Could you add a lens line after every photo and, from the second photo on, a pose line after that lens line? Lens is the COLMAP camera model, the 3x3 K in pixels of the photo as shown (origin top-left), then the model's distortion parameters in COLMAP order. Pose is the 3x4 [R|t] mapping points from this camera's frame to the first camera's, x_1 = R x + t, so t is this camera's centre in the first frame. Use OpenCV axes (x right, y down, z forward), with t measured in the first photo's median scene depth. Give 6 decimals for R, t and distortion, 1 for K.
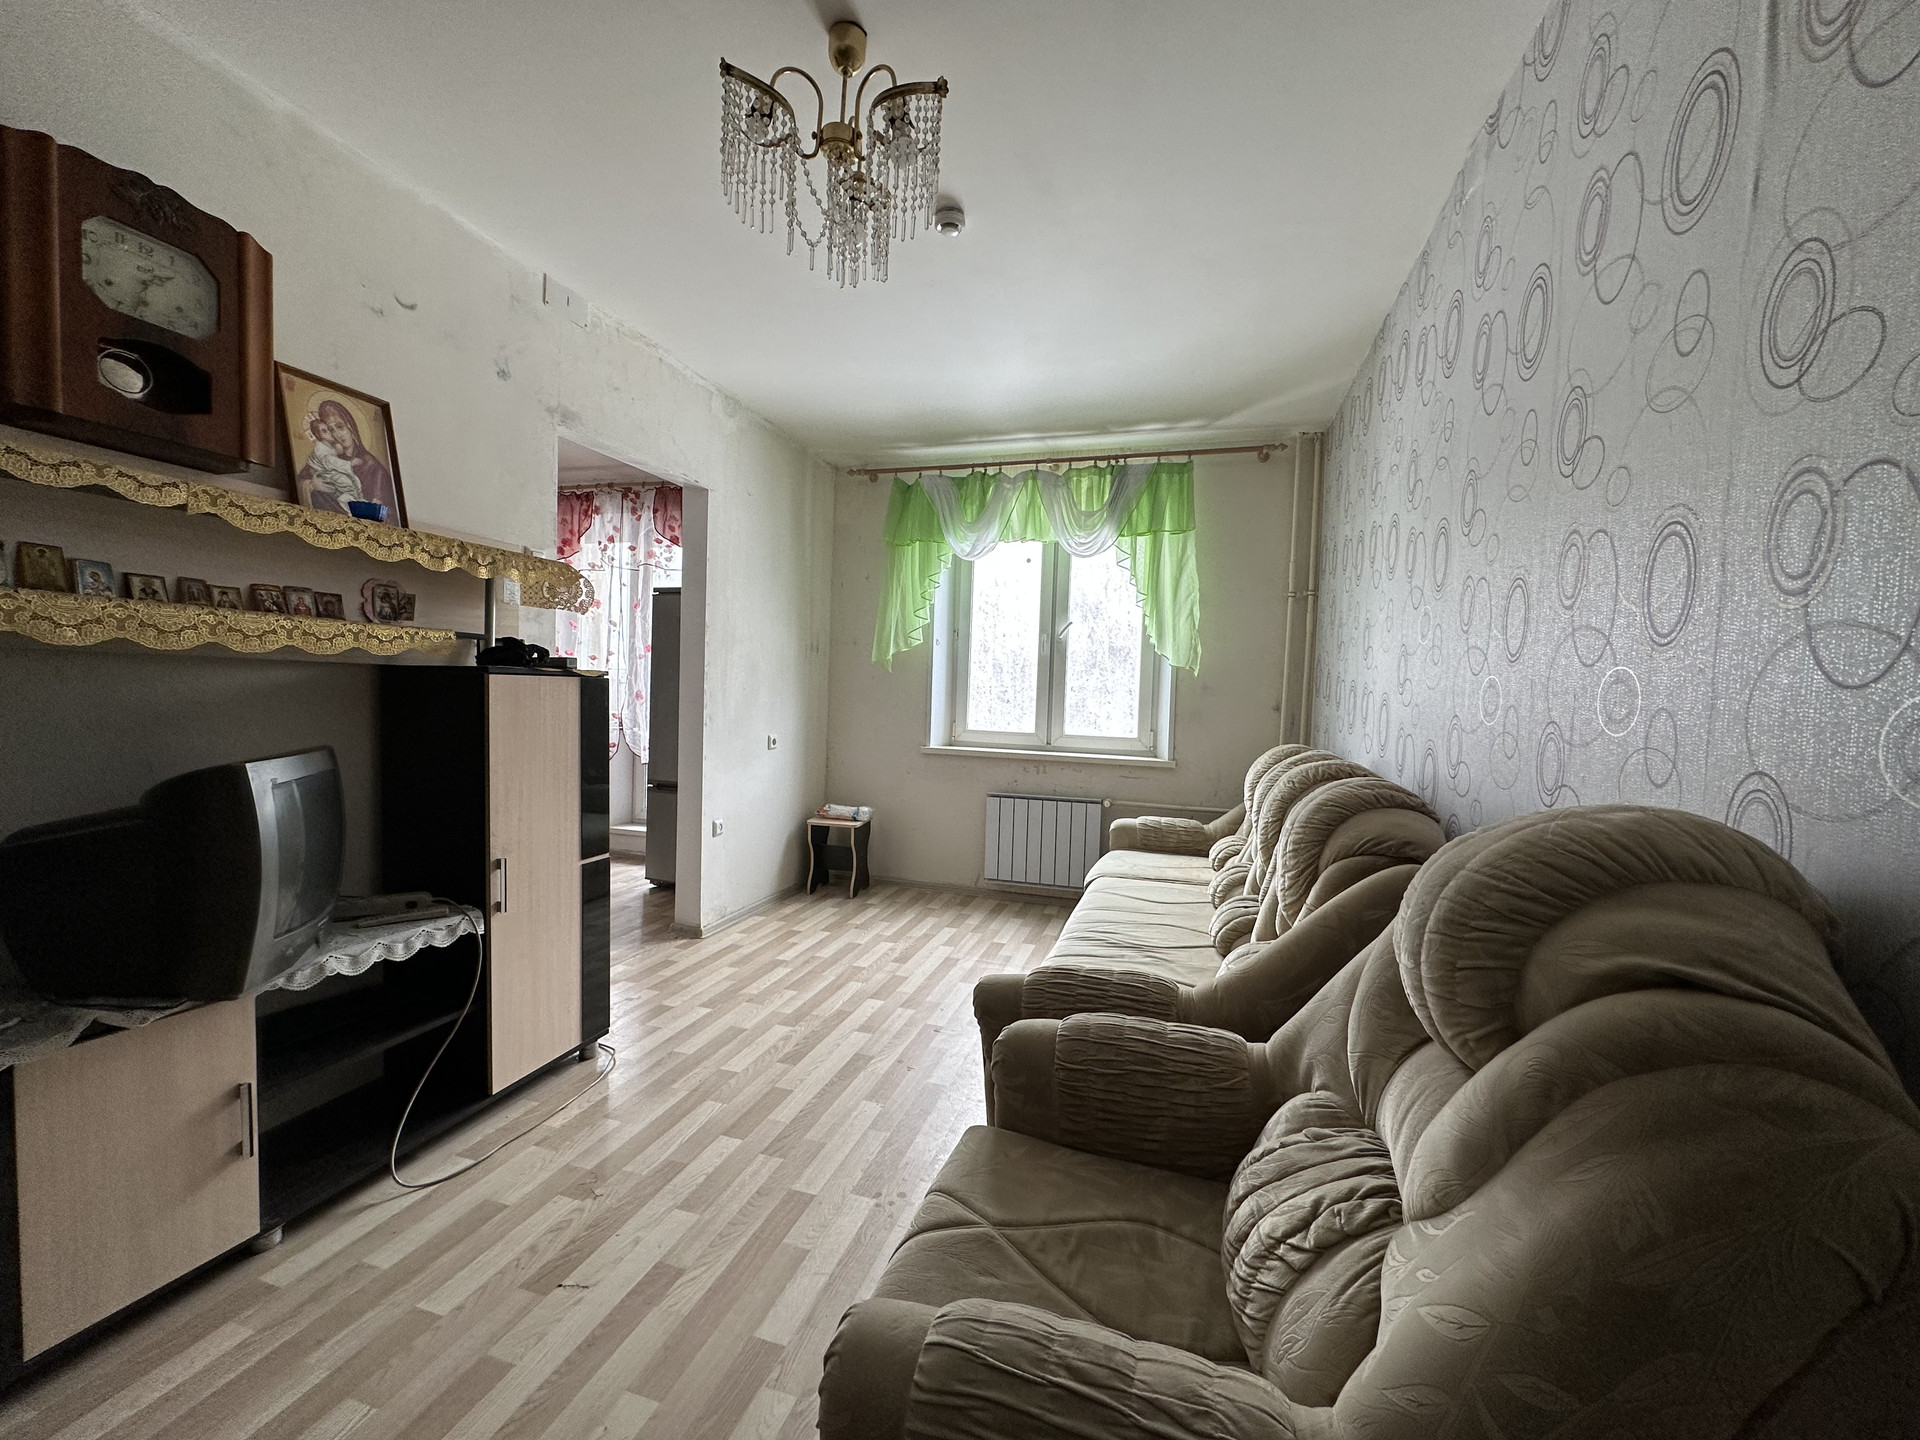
lens RADIAL K [[764.3, 0, 954.5], [0, 764.3, 724.5], [0, 0, 1]] dist [0.002164, 0.001055]
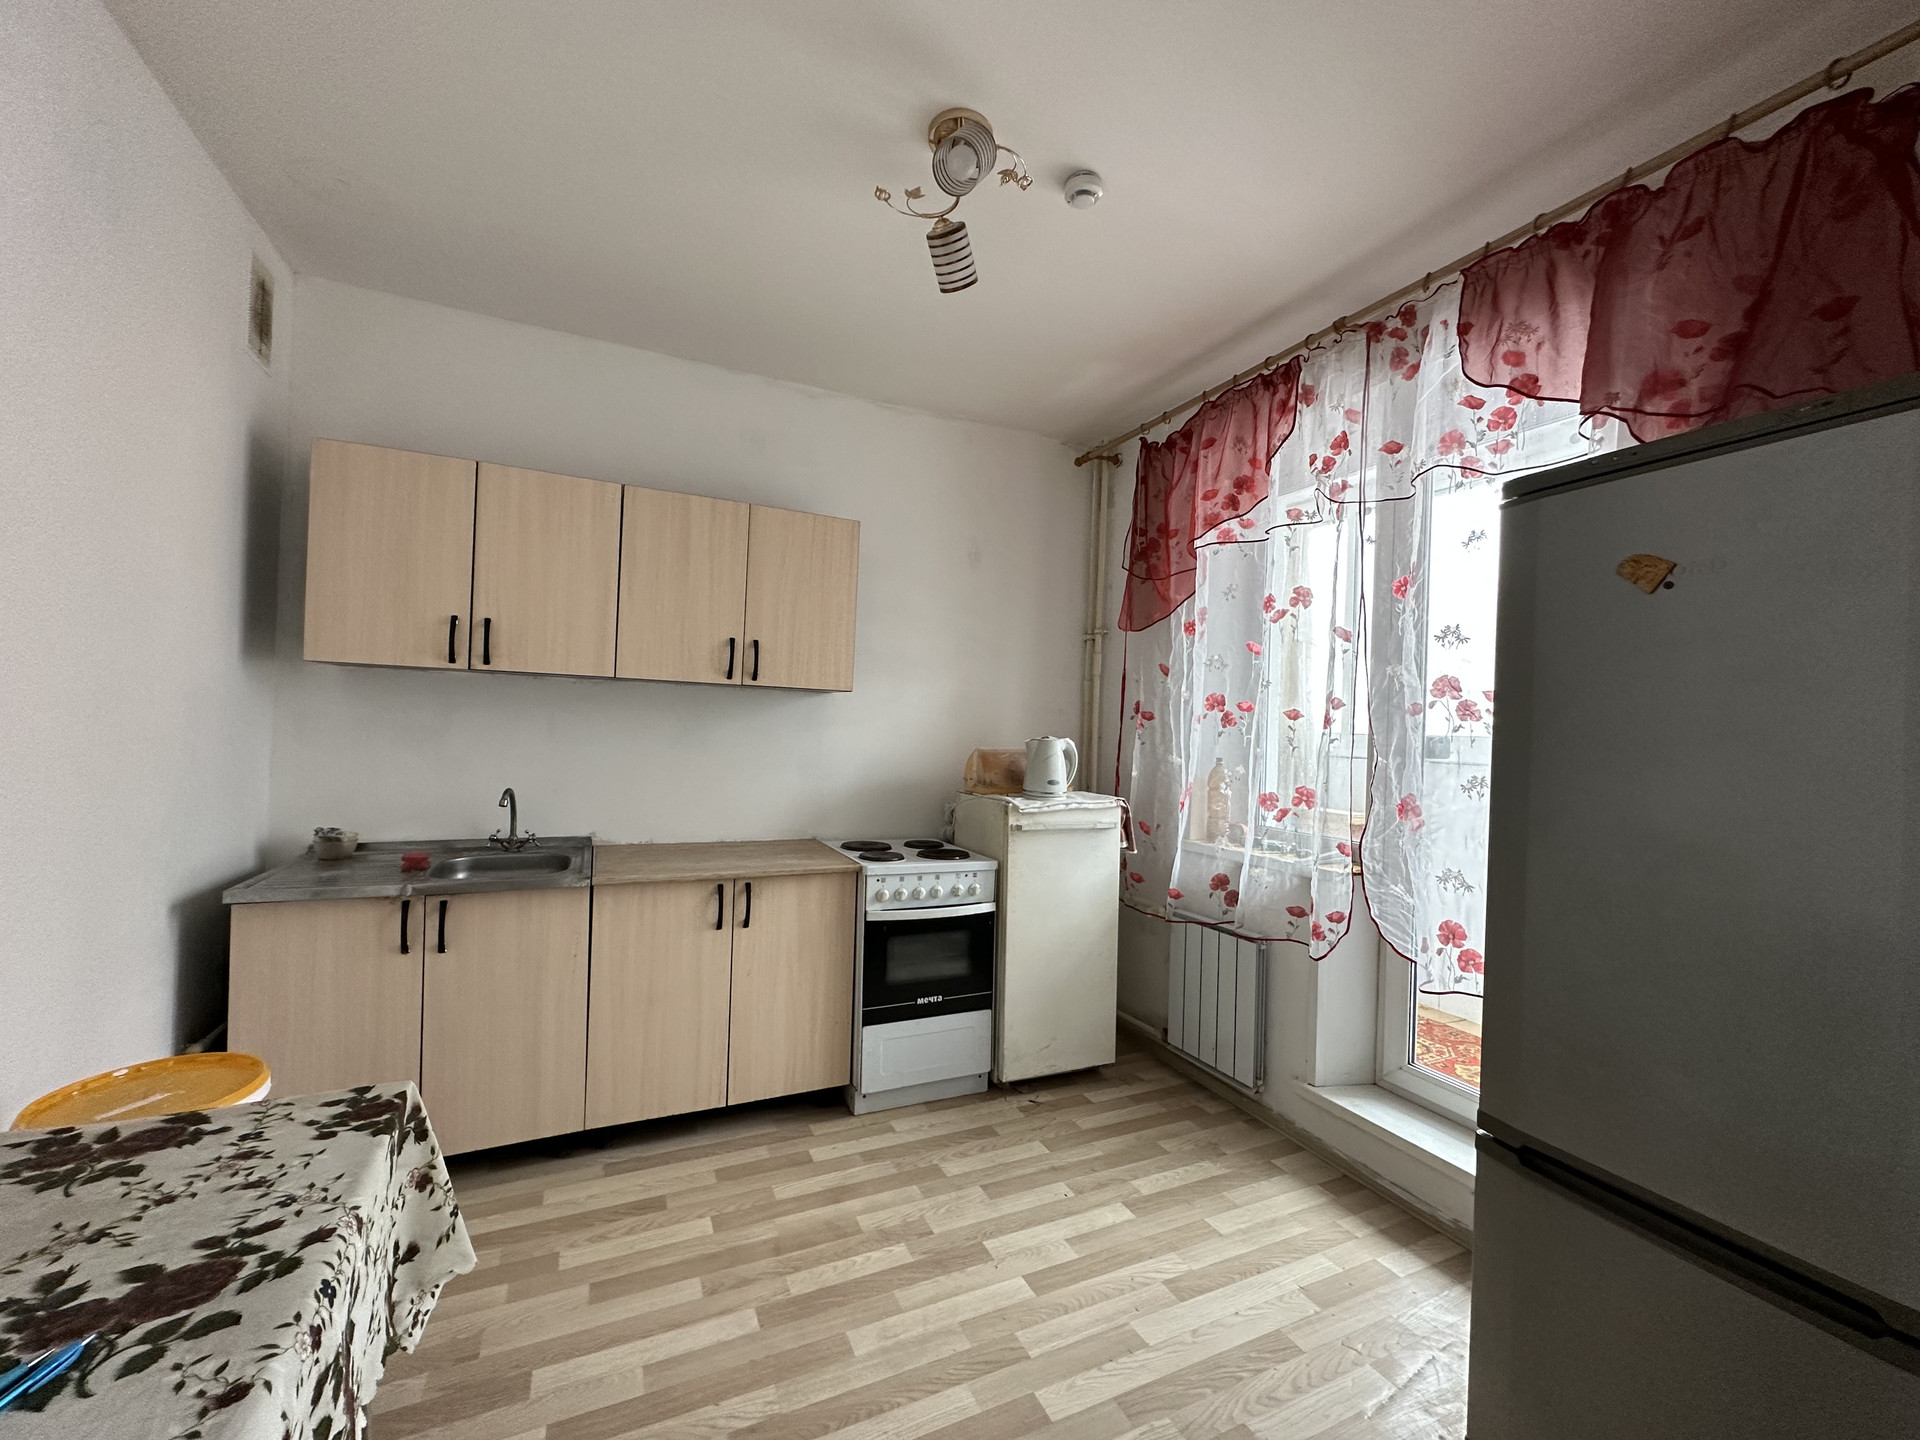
lens RADIAL K [[764.3, 0, 955.5], [0, 764.3, 721.5], [0, 0, 1]] dist [0.002164, 0.001055]
pose [[0.671624, -0.017826, -0.740678, -0.278547], [-0.041581, 0.997228, -0.061706, -0.048358], [0.739724, 0.072241, 0.669021, 0.562540]]
